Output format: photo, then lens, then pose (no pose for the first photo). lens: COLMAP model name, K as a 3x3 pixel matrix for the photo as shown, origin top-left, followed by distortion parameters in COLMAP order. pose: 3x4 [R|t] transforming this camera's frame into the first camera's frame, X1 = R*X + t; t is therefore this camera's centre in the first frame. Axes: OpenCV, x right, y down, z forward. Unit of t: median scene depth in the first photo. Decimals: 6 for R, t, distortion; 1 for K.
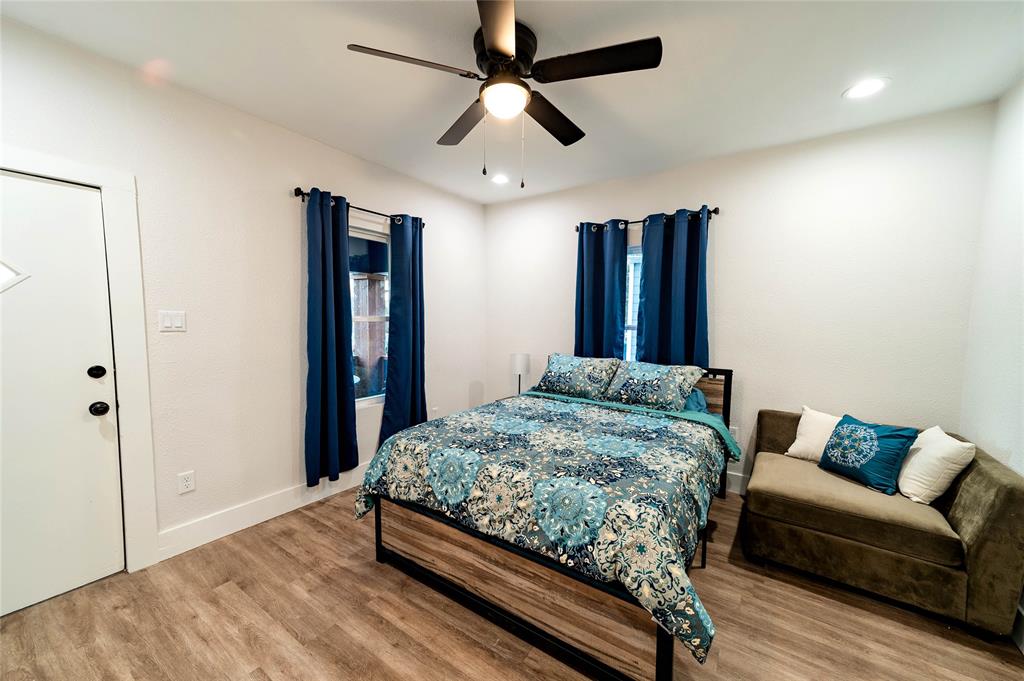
lens RADIAL K [[387.2, 0, 513.4], [0, 387.2, 343.4], [0, 0, 1]] dist [0.009086, -0.000099]
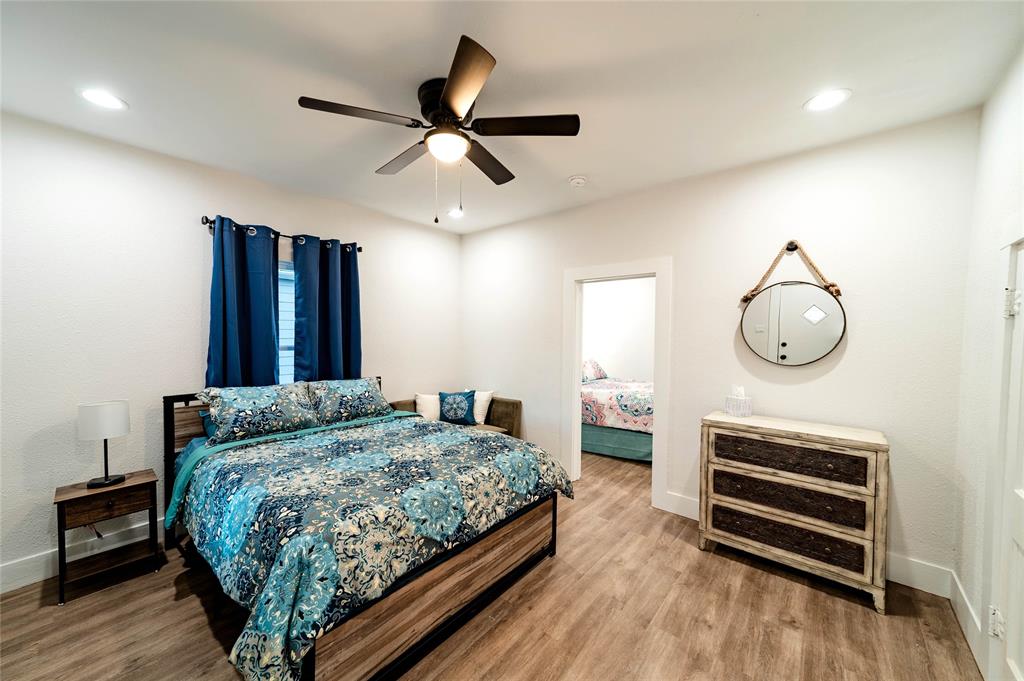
lens RADIAL K [[384.2, 0, 512.0], [0, 384.2, 340.5], [0, 0, 1]] dist [0.000233, 0.000061]
pose [[0.086043, -0.024960, 0.995979, -0.998543], [0.067684, 0.997523, 0.019152, -0.069232], [-0.993990, 0.065764, 0.087519, 0.672016]]
